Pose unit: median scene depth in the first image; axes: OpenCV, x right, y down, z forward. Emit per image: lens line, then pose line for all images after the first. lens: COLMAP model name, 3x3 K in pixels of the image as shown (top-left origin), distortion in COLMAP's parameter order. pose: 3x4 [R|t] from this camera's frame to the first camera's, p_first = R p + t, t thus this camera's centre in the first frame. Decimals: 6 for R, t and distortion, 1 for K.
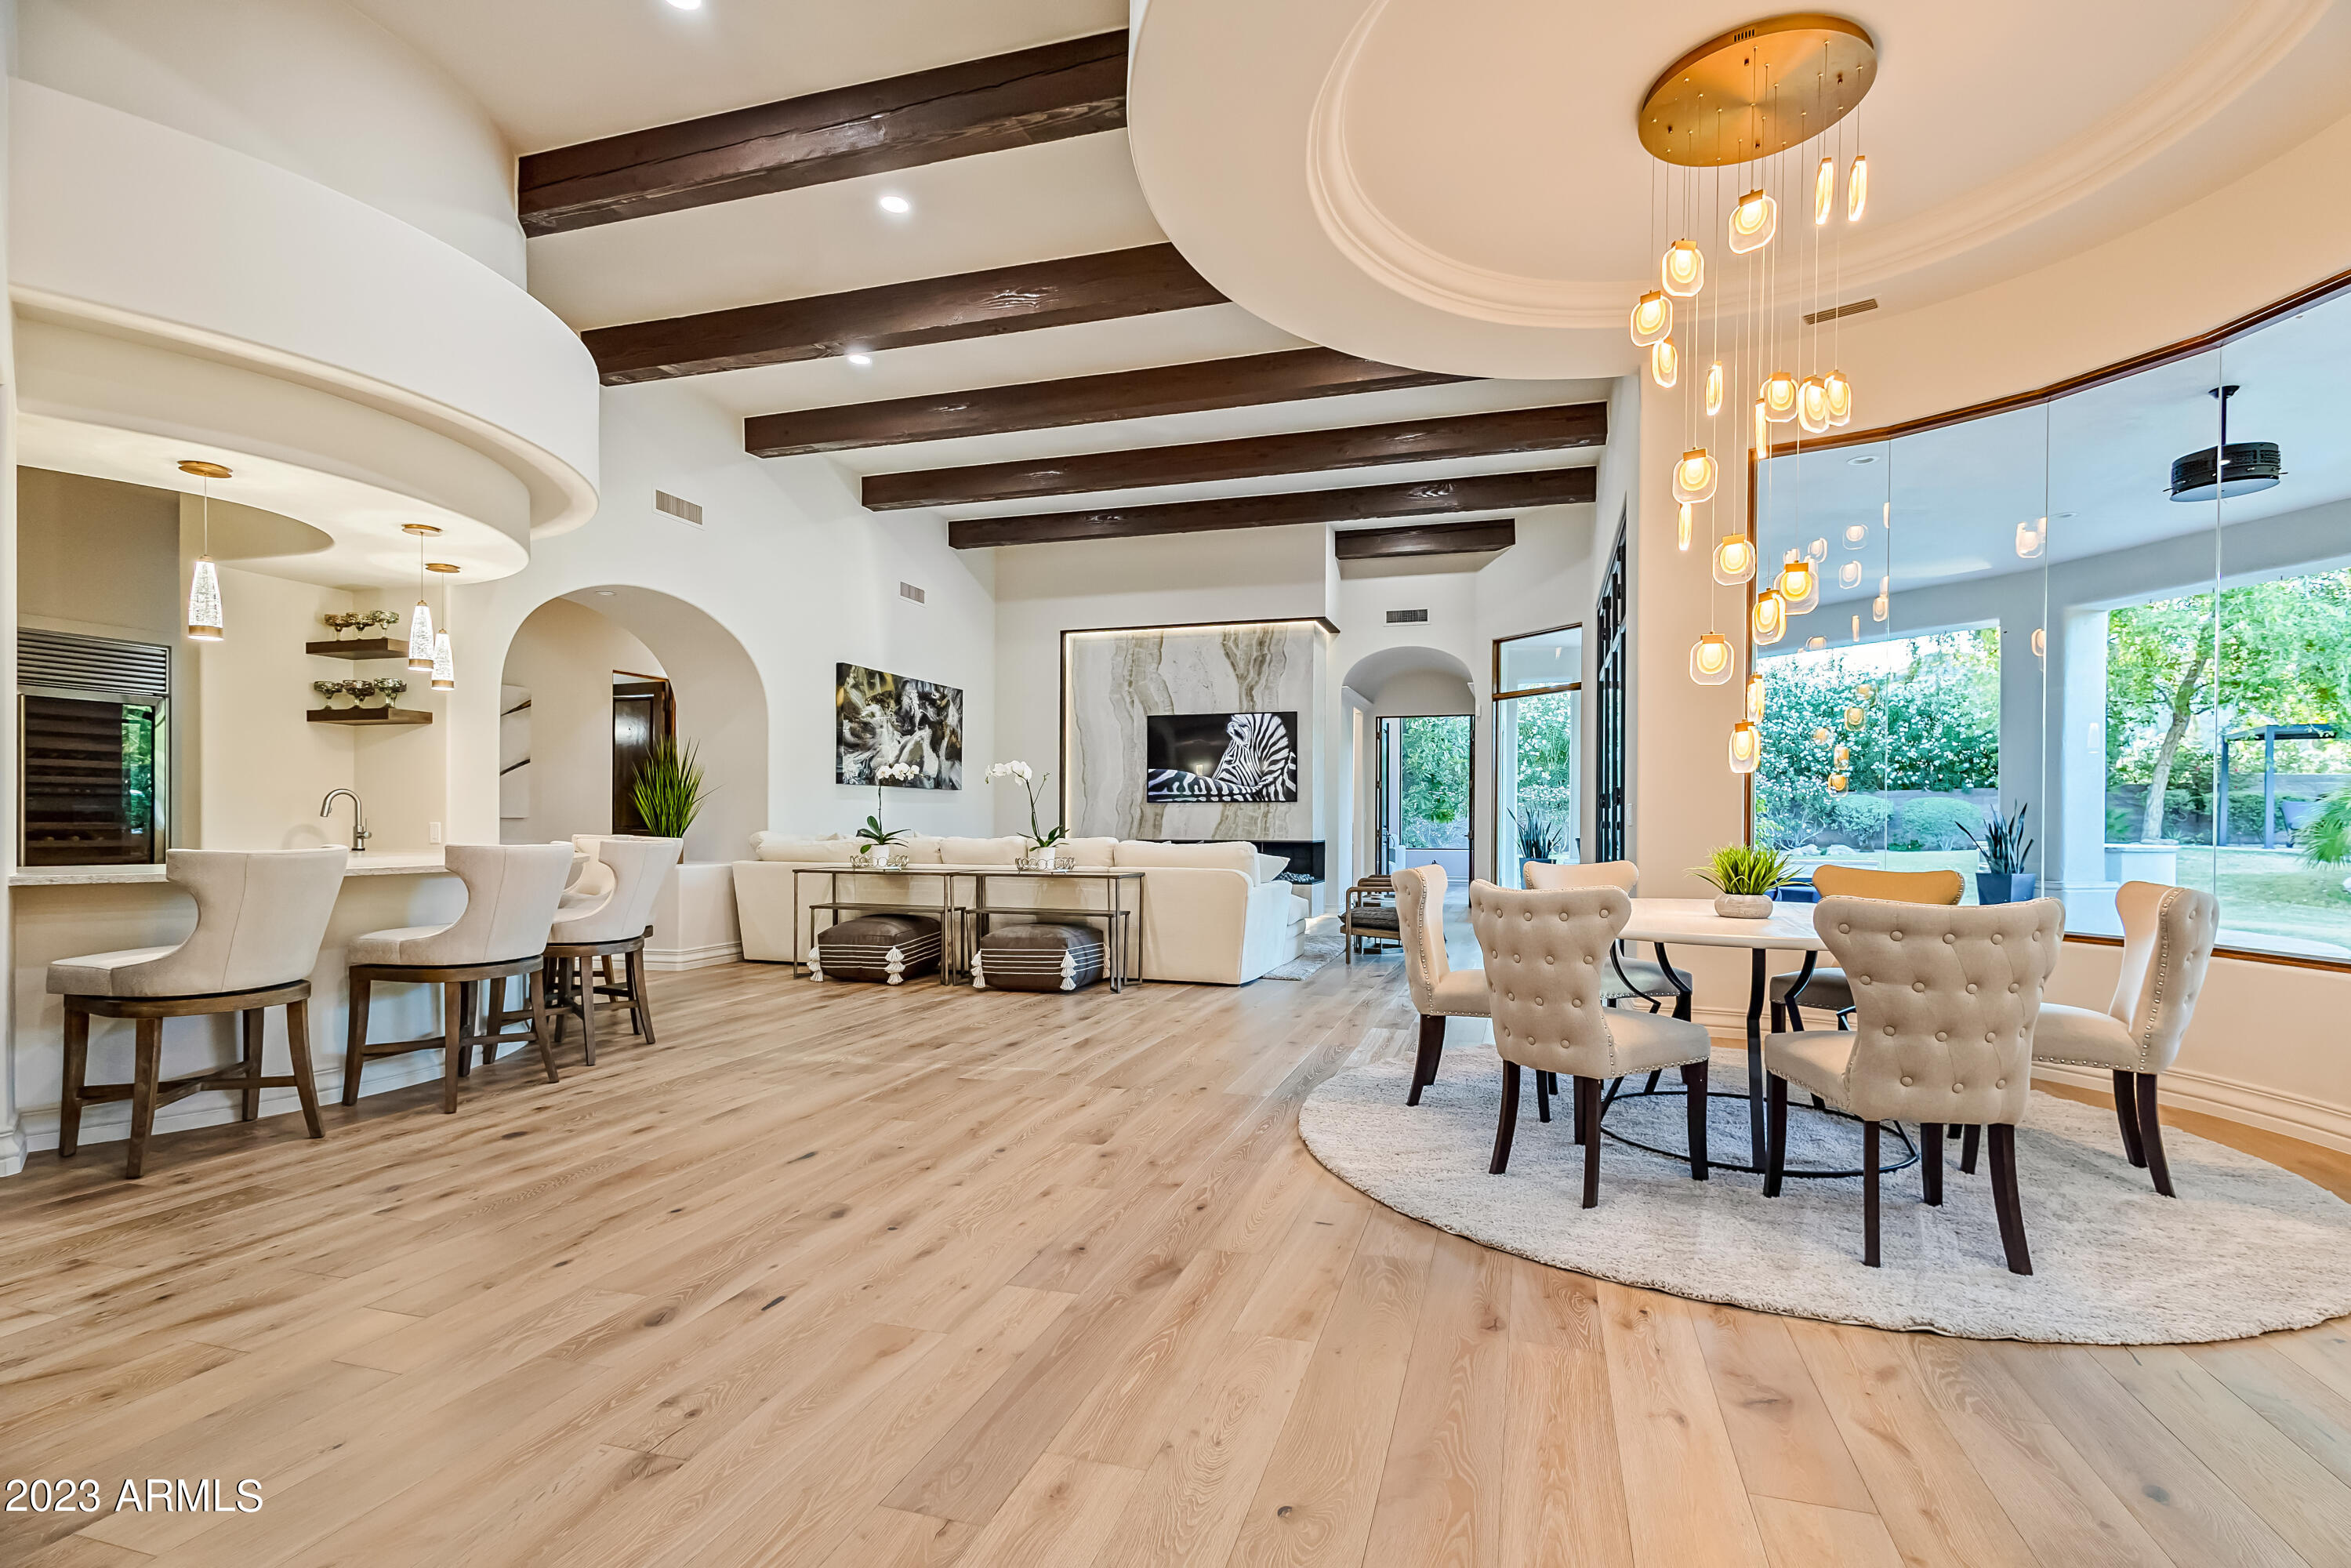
lens RADIAL K [[1097.4, 0, 1181.0], [0, 1097.4, 820.4], [0, 0, 1]] dist [0.010985, -0.003146]
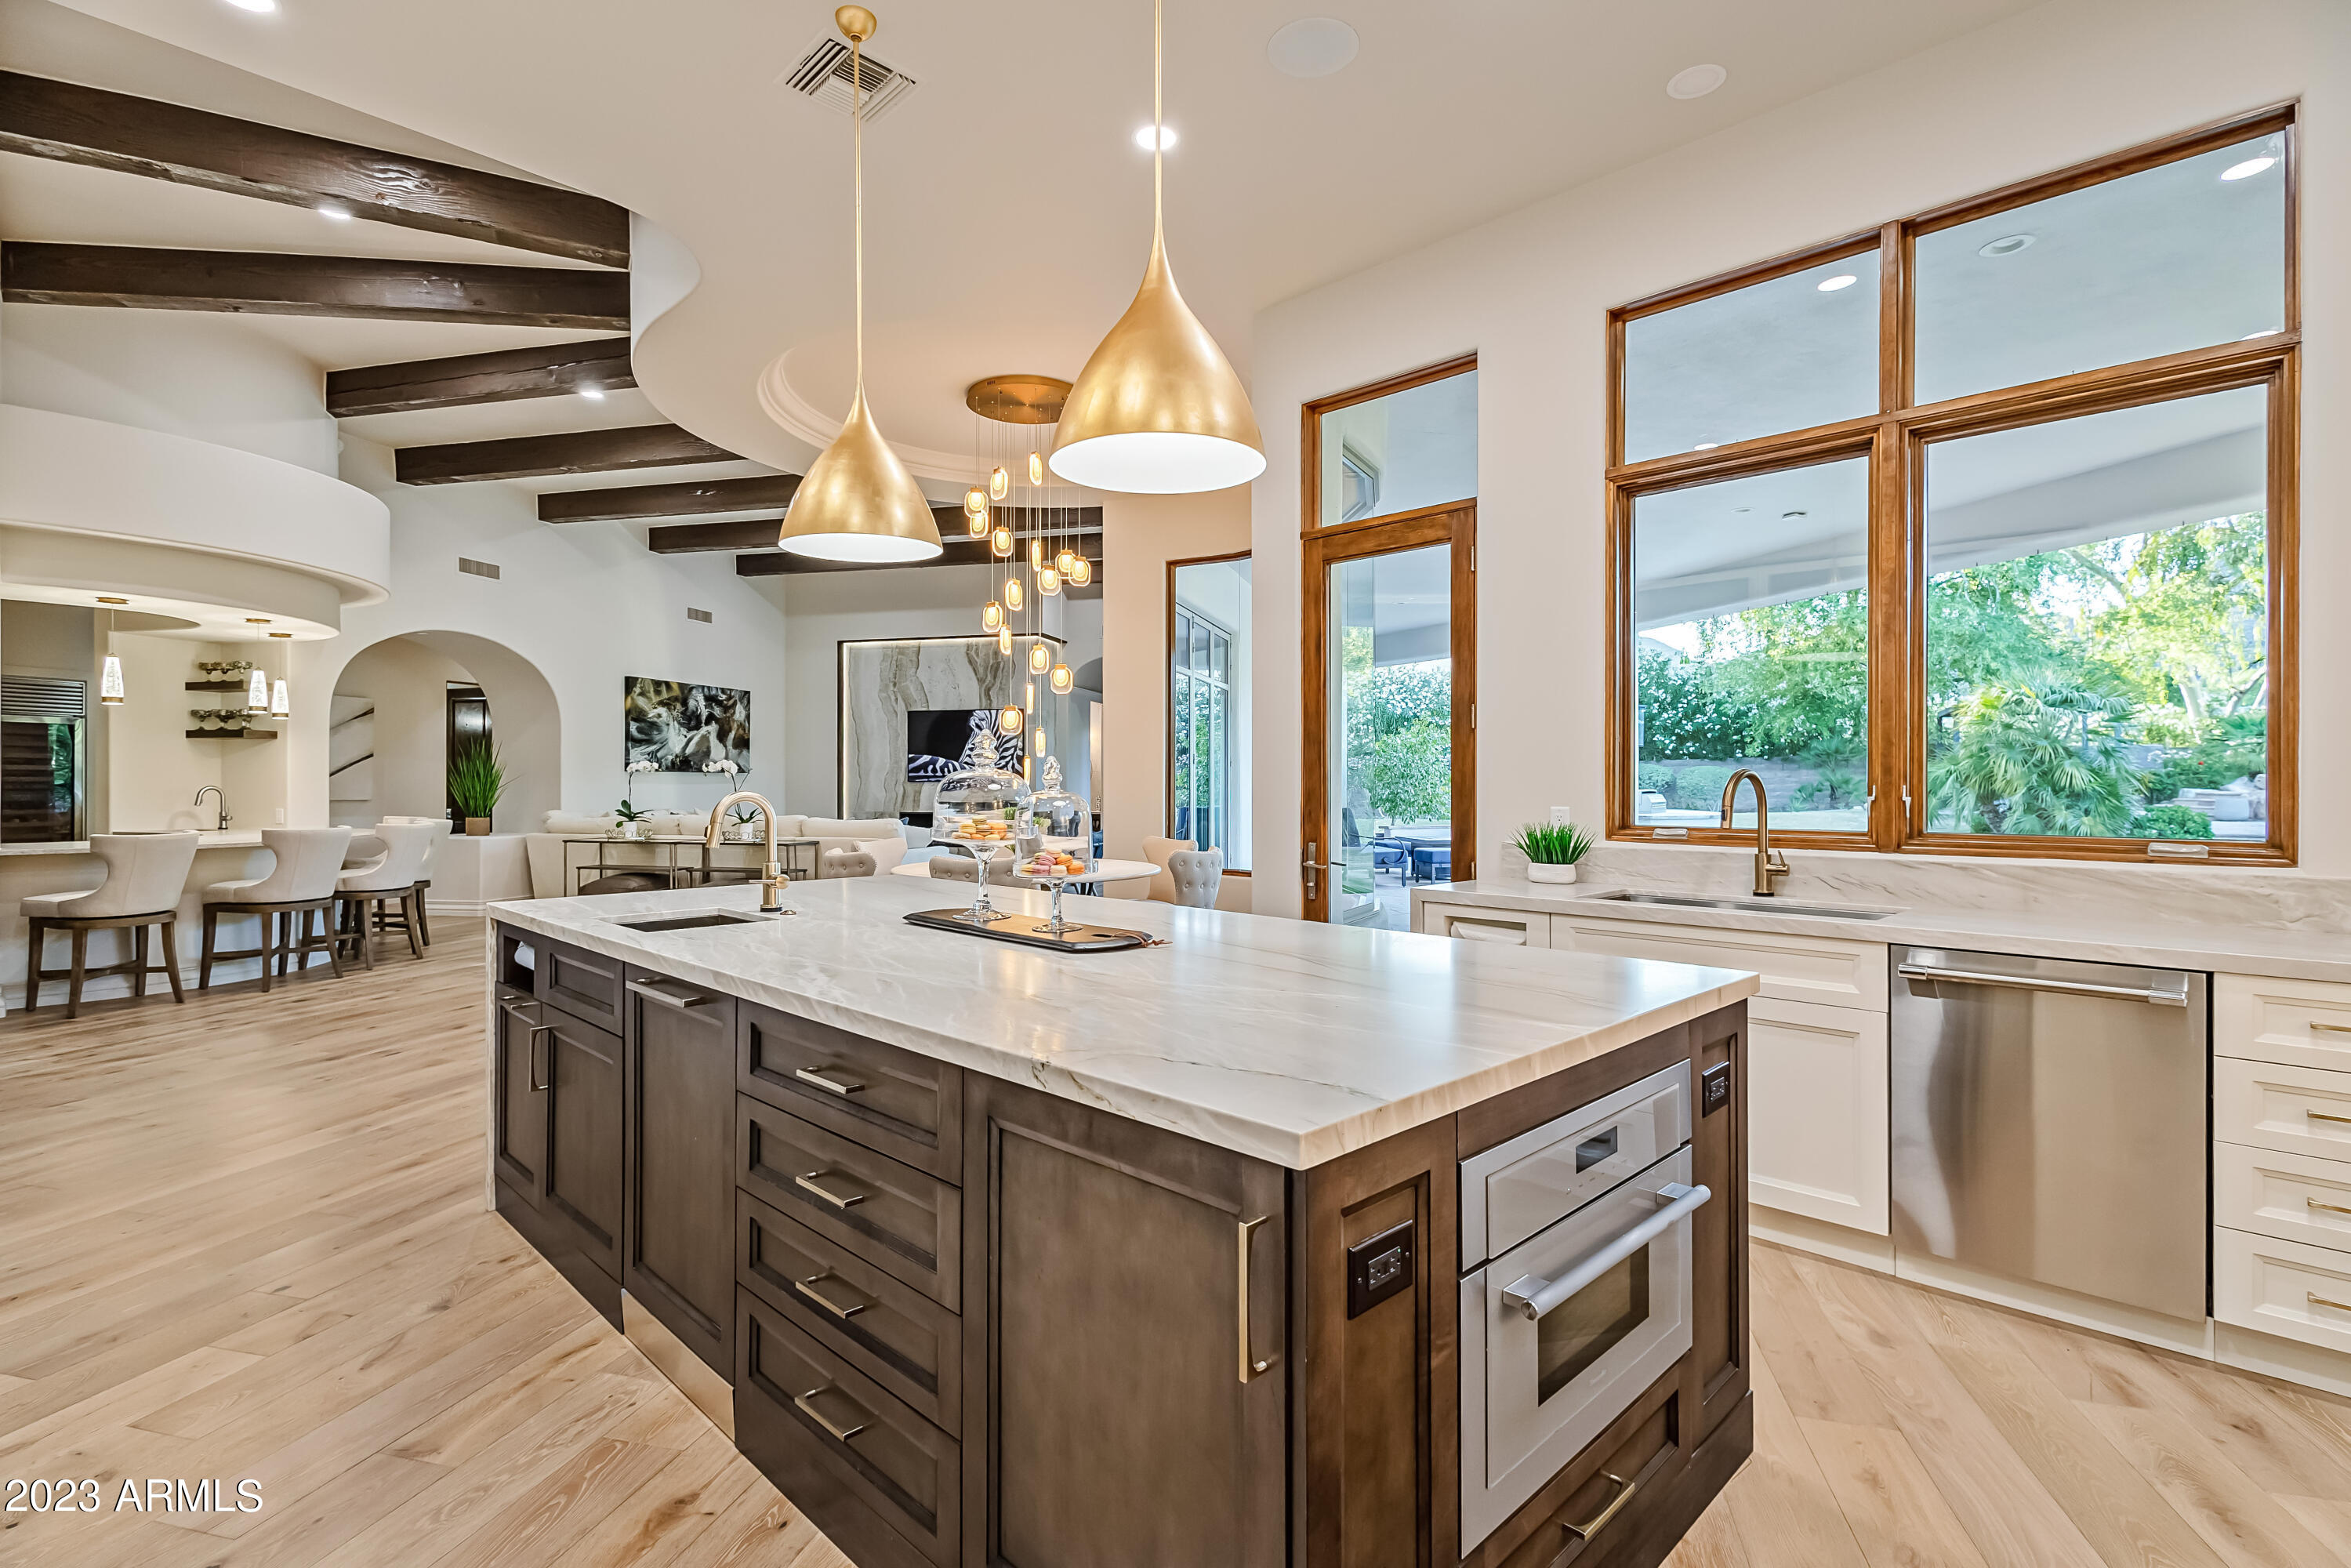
lens RADIAL K [[1097.4, 0, 1161.0], [0, 1097.4, 779.3], [0, 0, 1]] dist [0.010985, -0.003146]
pose [[0.999300, -0.002401, 0.037331, 0.345341], [0.002498, 0.999994, -0.002538, -0.025624], [-0.037325, 0.002630, 0.999300, -0.394324]]
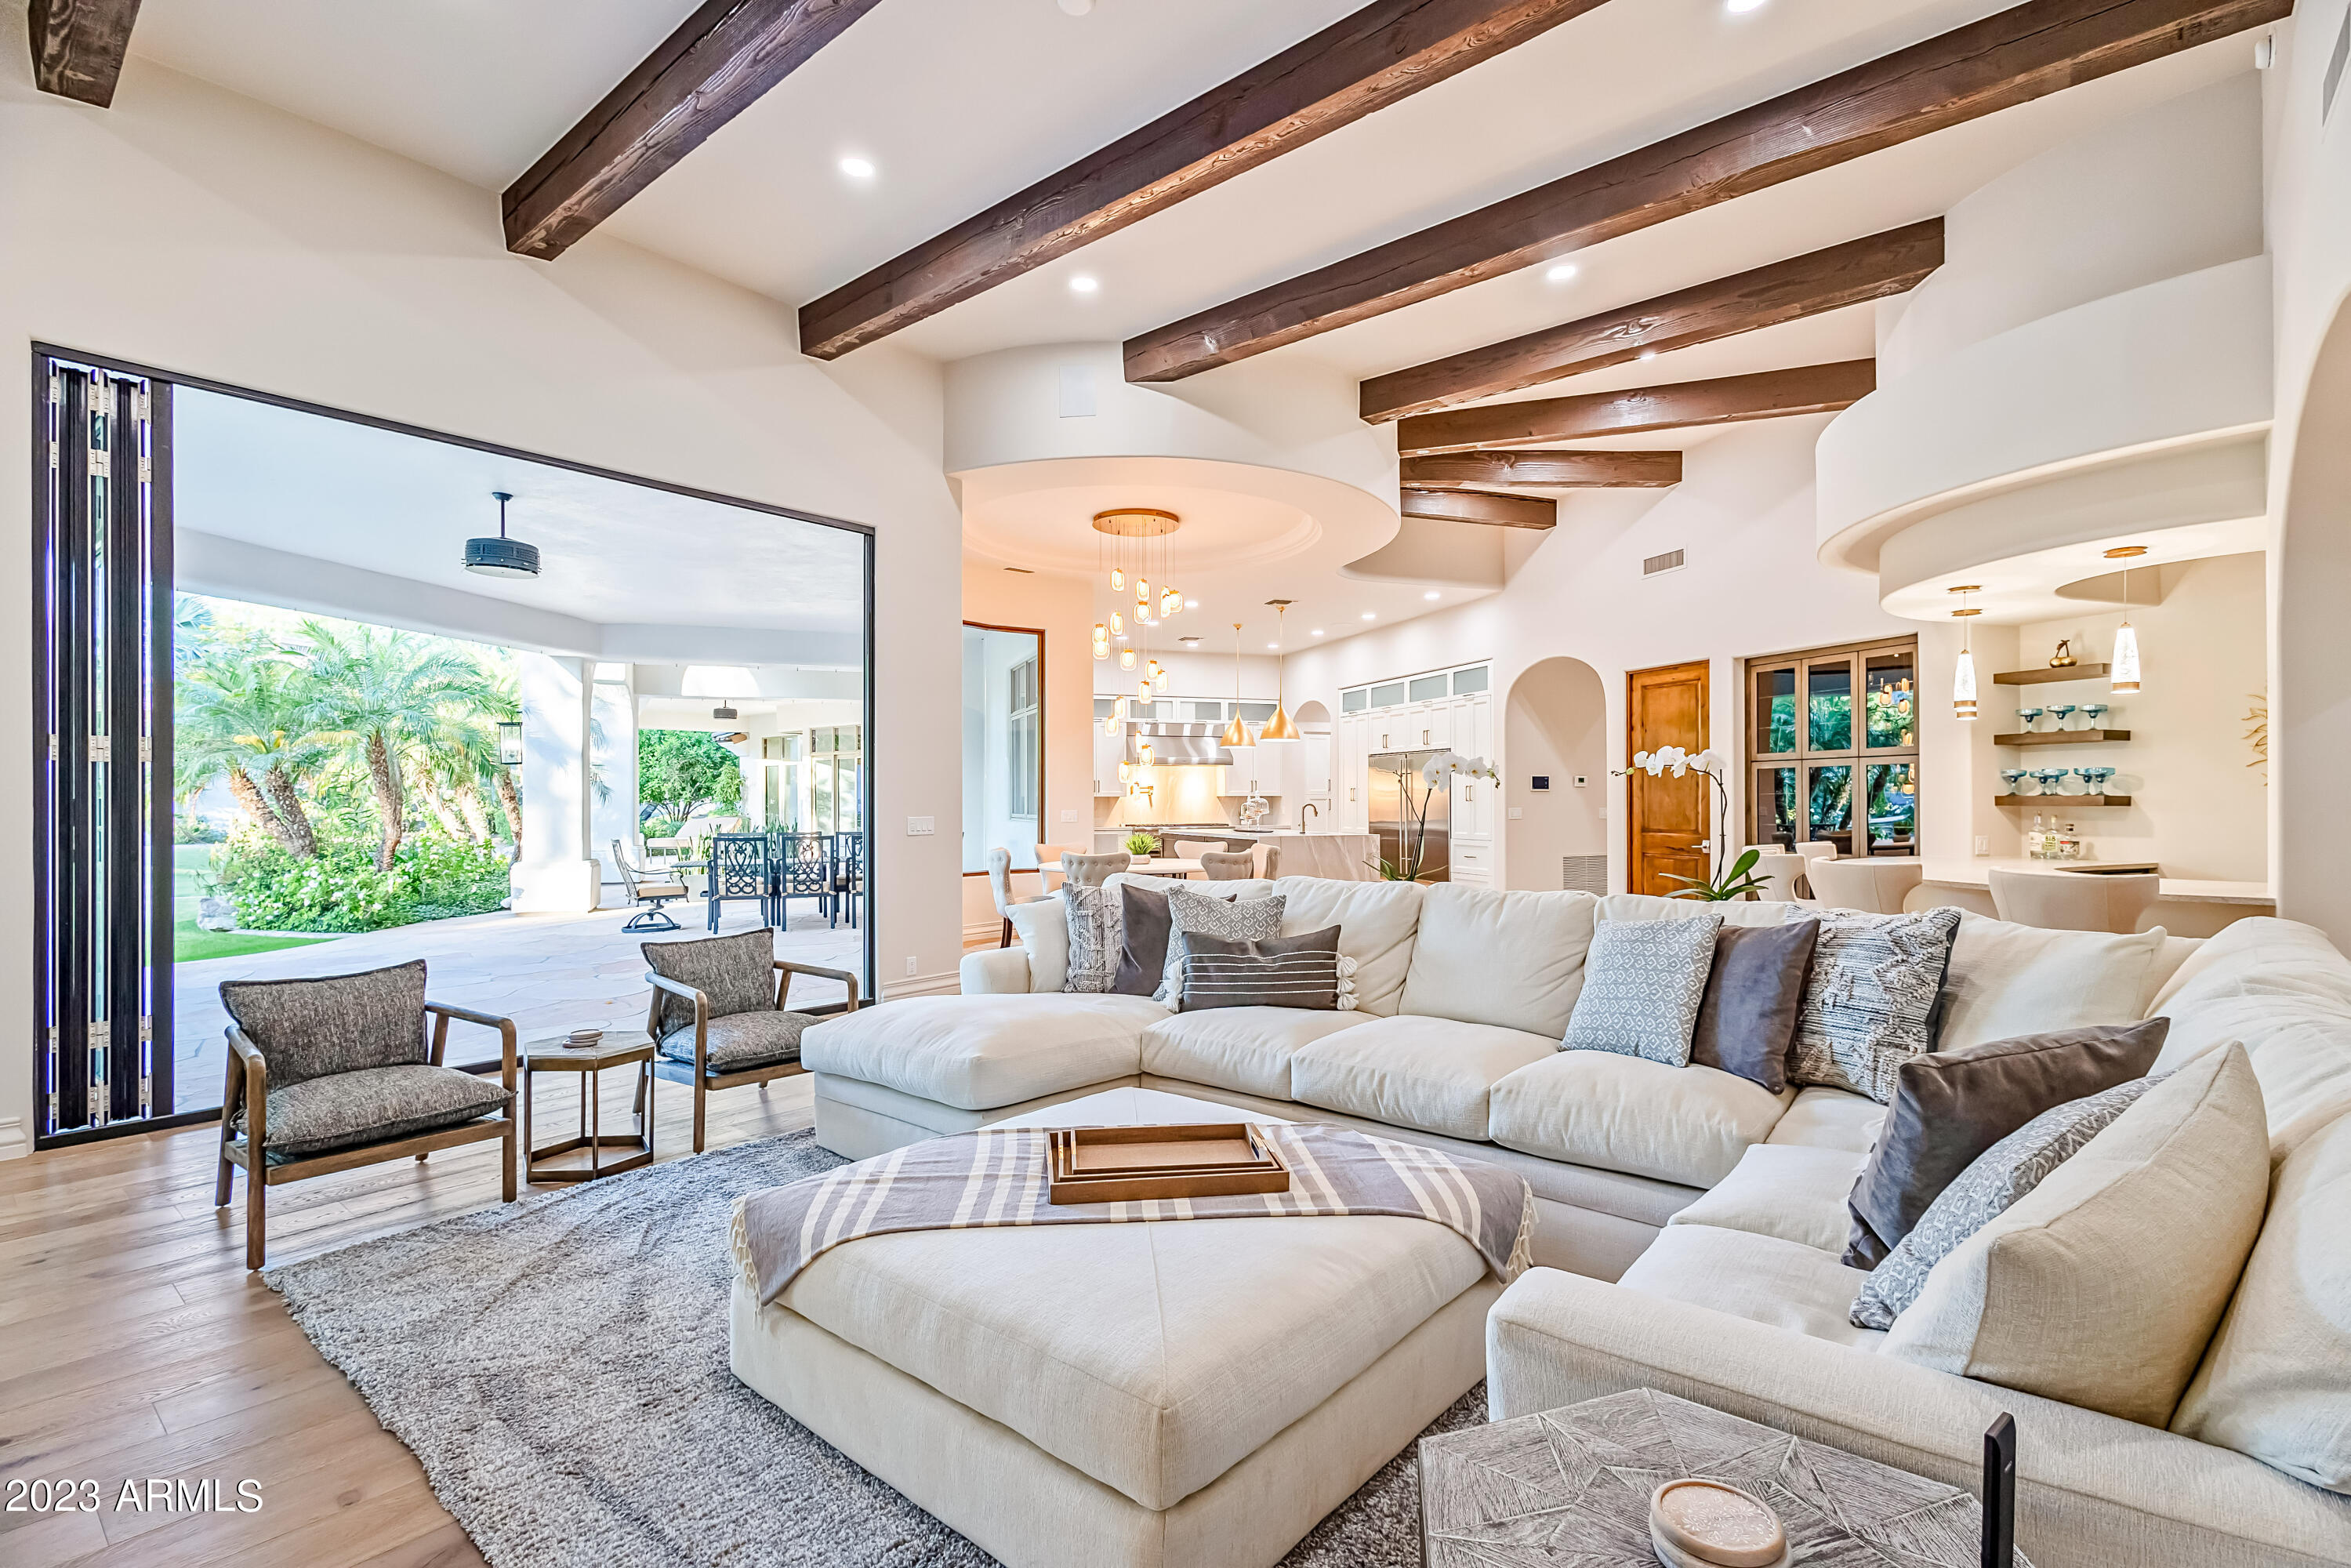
lens RADIAL K [[1097.4, 0, 1168.9], [0, 1097.4, 791.1], [0, 0, 1]] dist [0.010985, -0.003146]
pose [[-0.920757, 0.006316, 0.390085, -0.244899], [0.004420, 0.999974, -0.005757, -0.027415], [-0.390111, -0.003577, -0.920761, 1.638448]]
